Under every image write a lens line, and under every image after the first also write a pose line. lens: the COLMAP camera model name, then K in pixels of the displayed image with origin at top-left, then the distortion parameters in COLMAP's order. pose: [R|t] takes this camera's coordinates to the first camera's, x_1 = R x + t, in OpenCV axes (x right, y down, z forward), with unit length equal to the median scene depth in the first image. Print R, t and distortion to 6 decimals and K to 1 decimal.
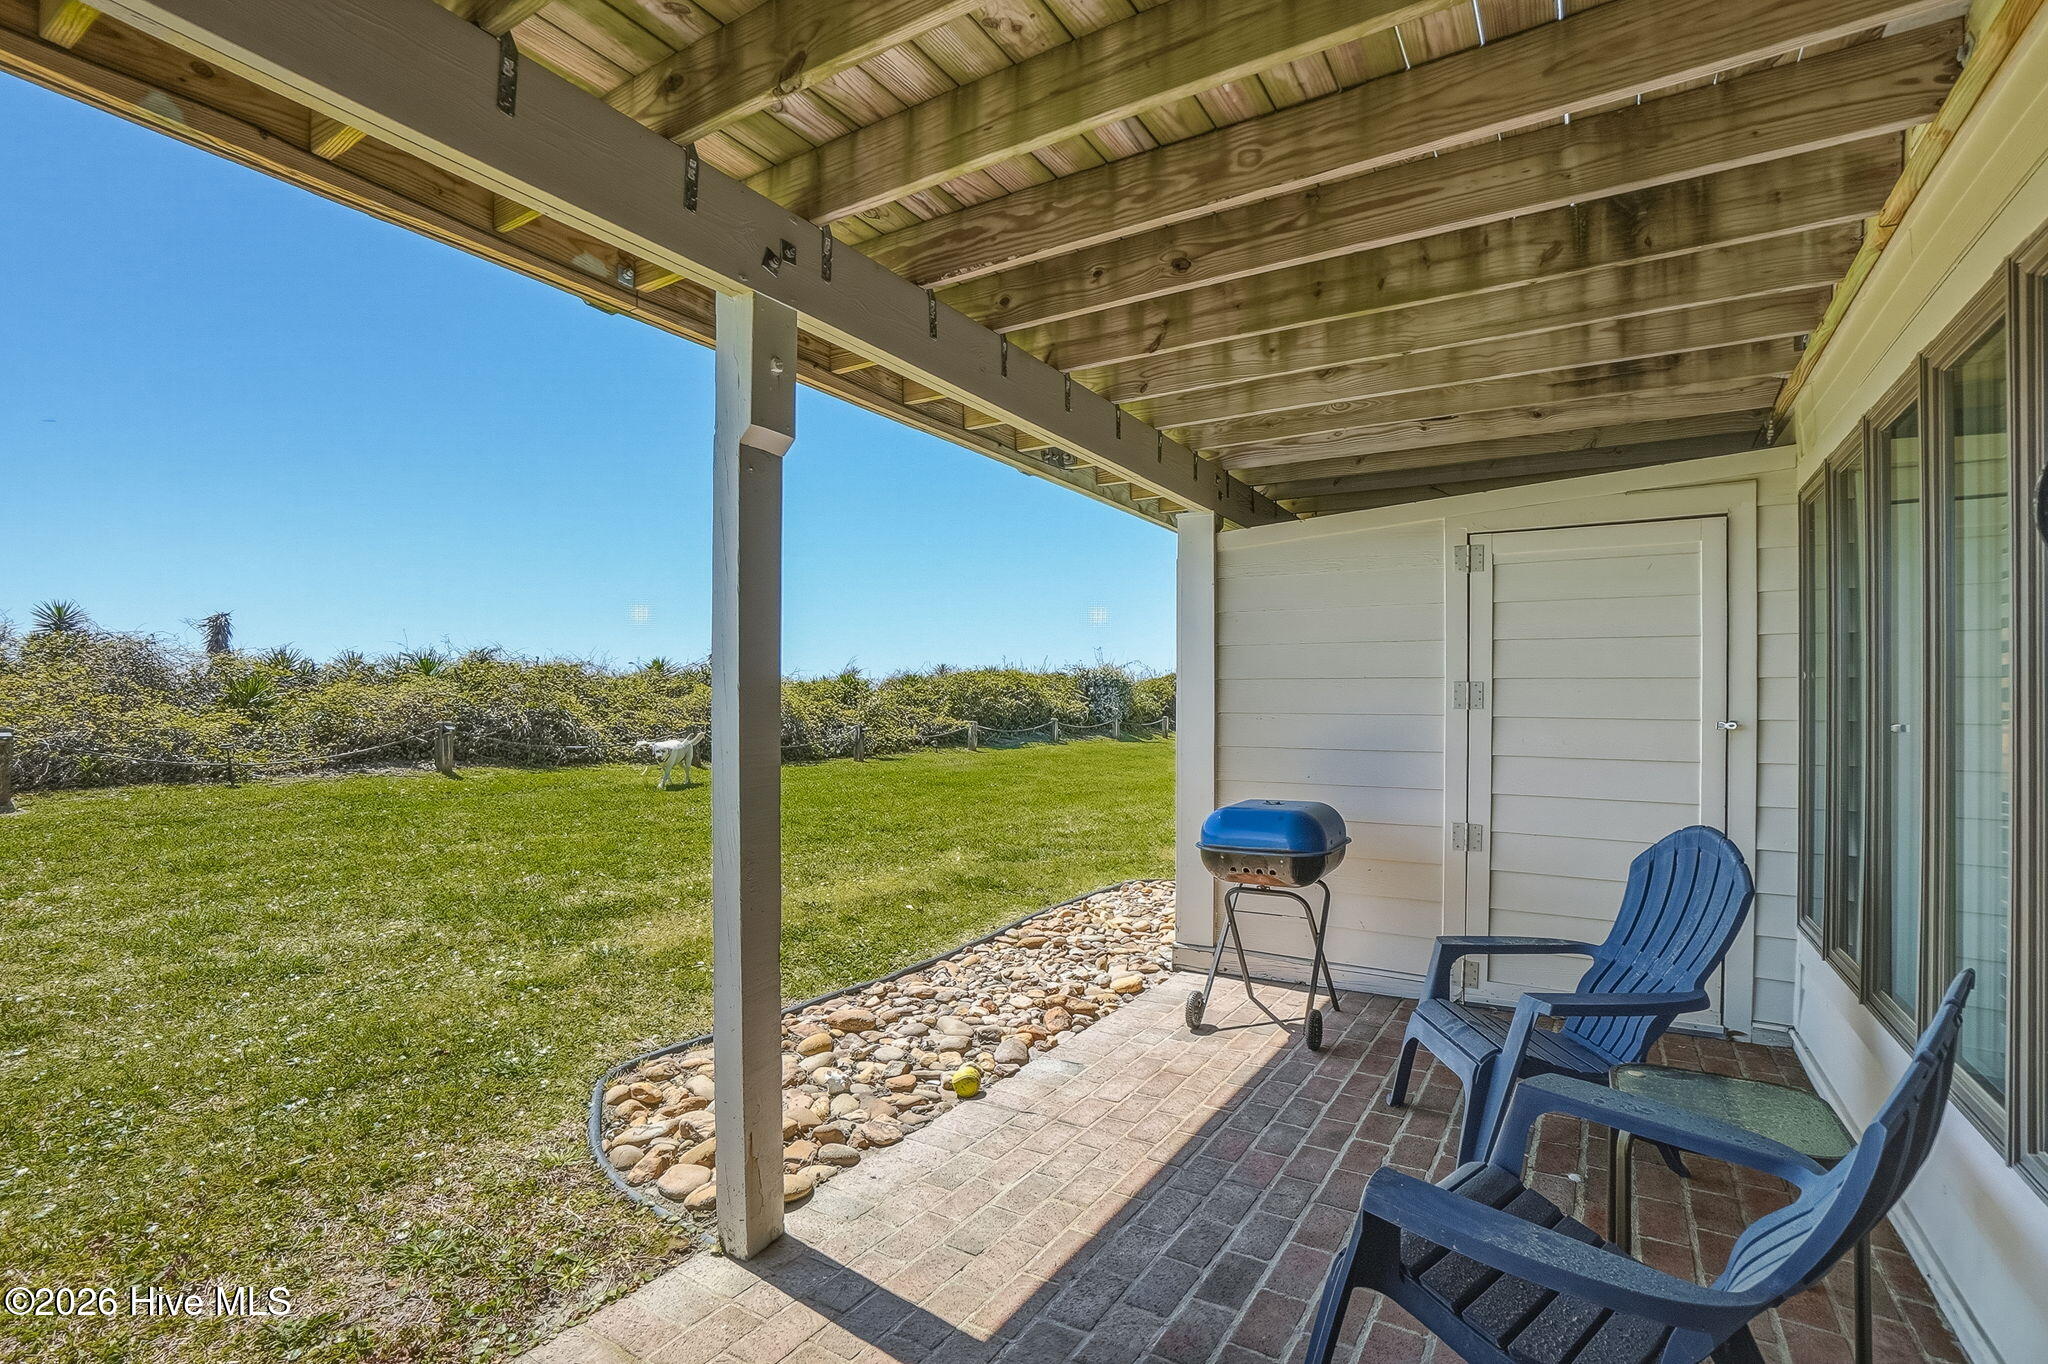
lens RADIAL K [[944.0, 0, 1022.8], [0, 944.0, 702.1], [0, 0, 1]] dist [-0.000948, -0.000166]
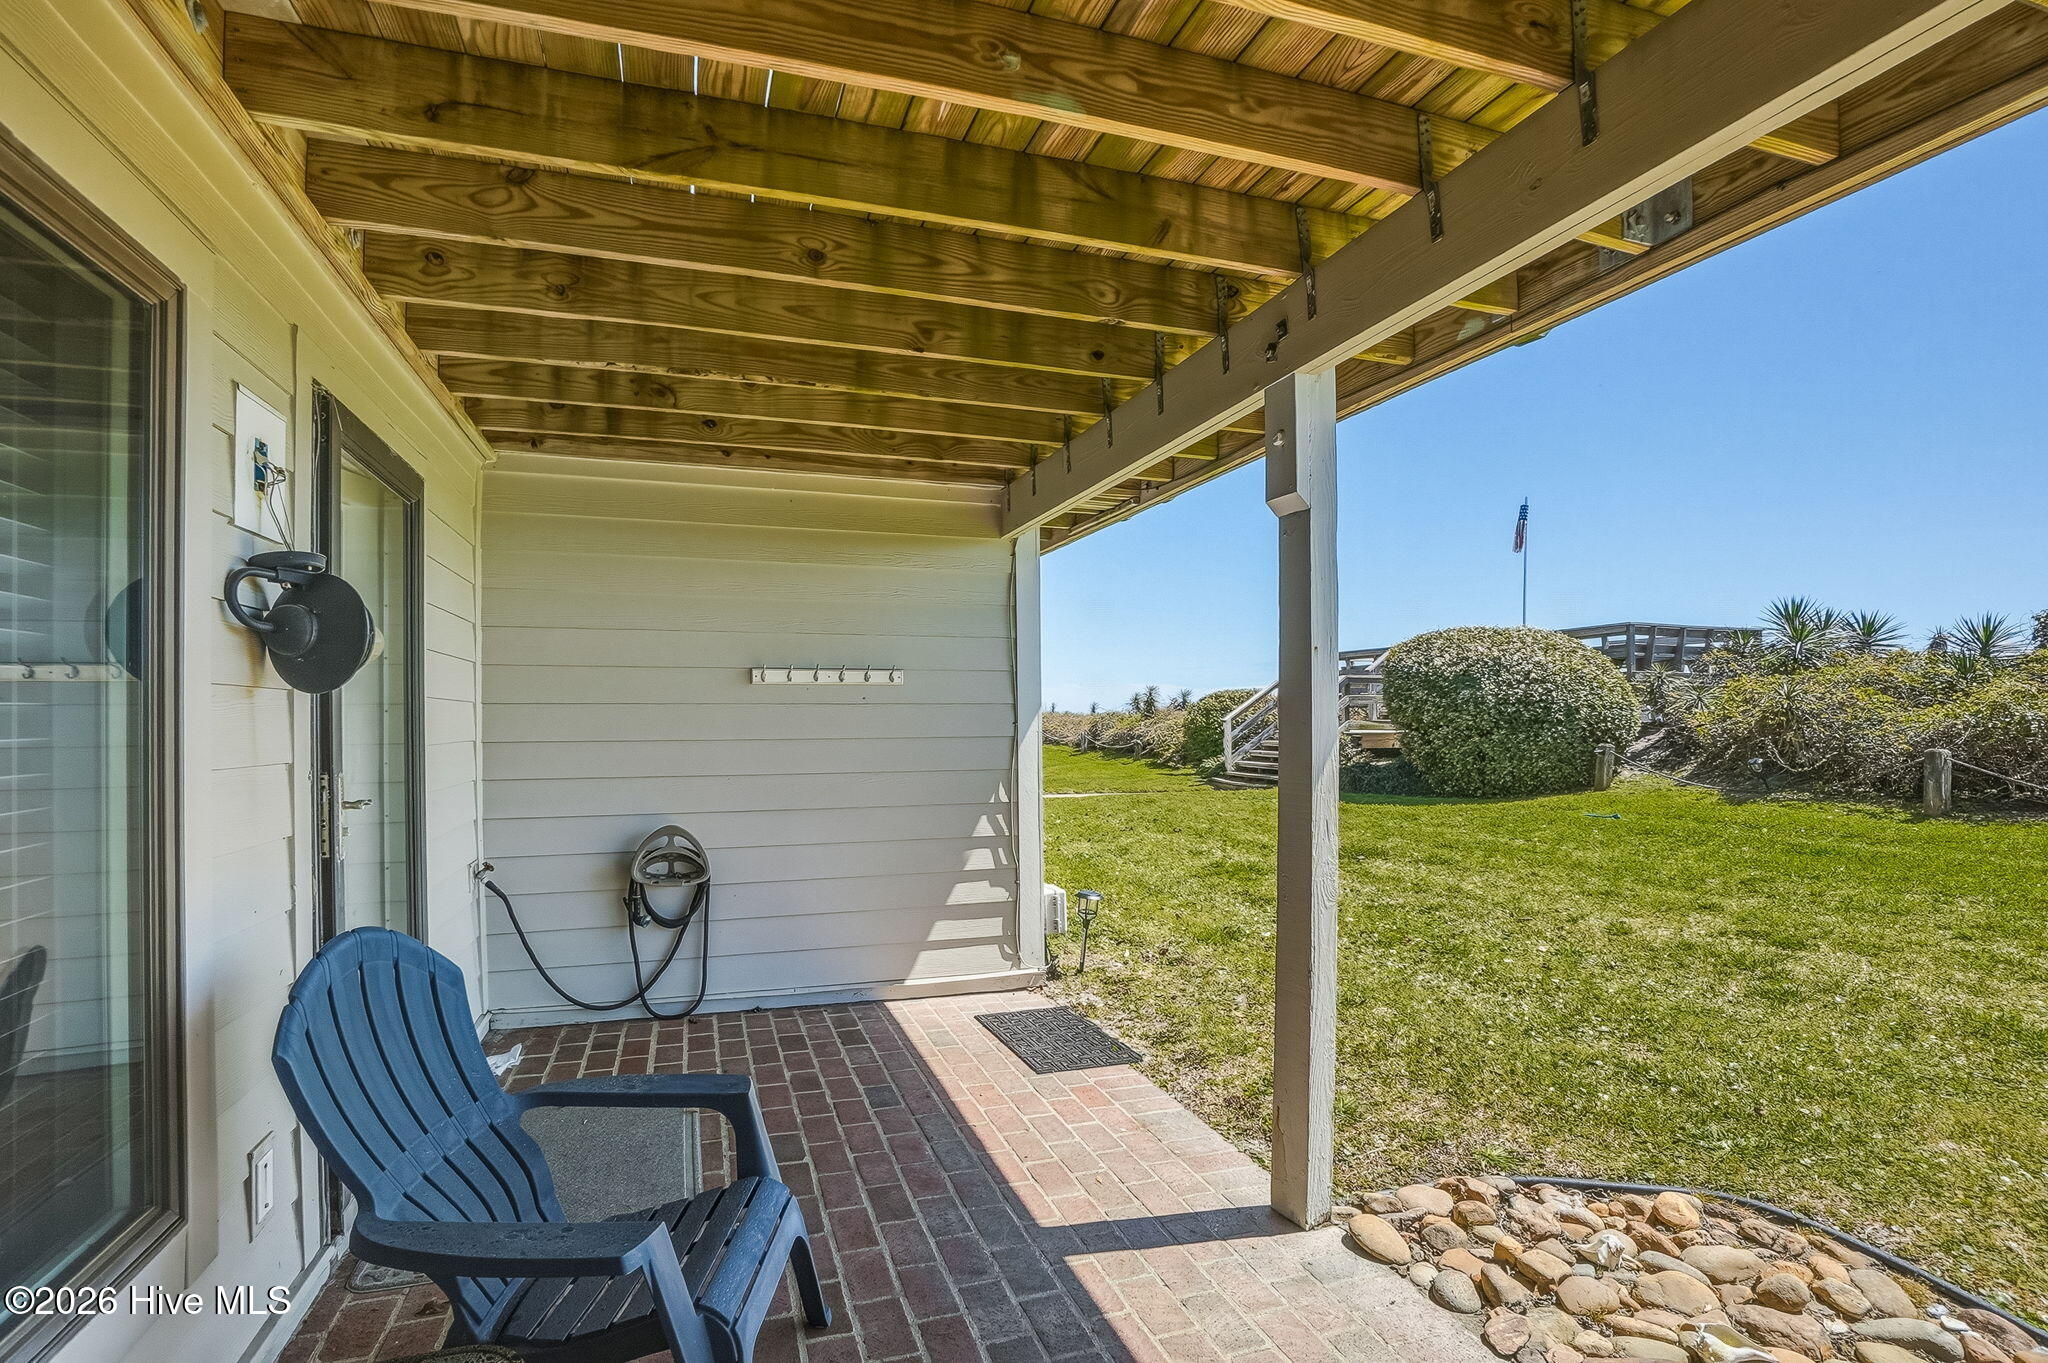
lens RADIAL K [[944.0, 0, 1022.8], [0, 944.0, 701.6], [0, 0, 1]] dist [-0.000948, -0.000166]
pose [[-0.619340, -0.005049, -0.785107, 0.866680], [0.001970, 0.999966, -0.007985, -0.032726], [0.785121, -0.006492, -0.619309, 1.553087]]
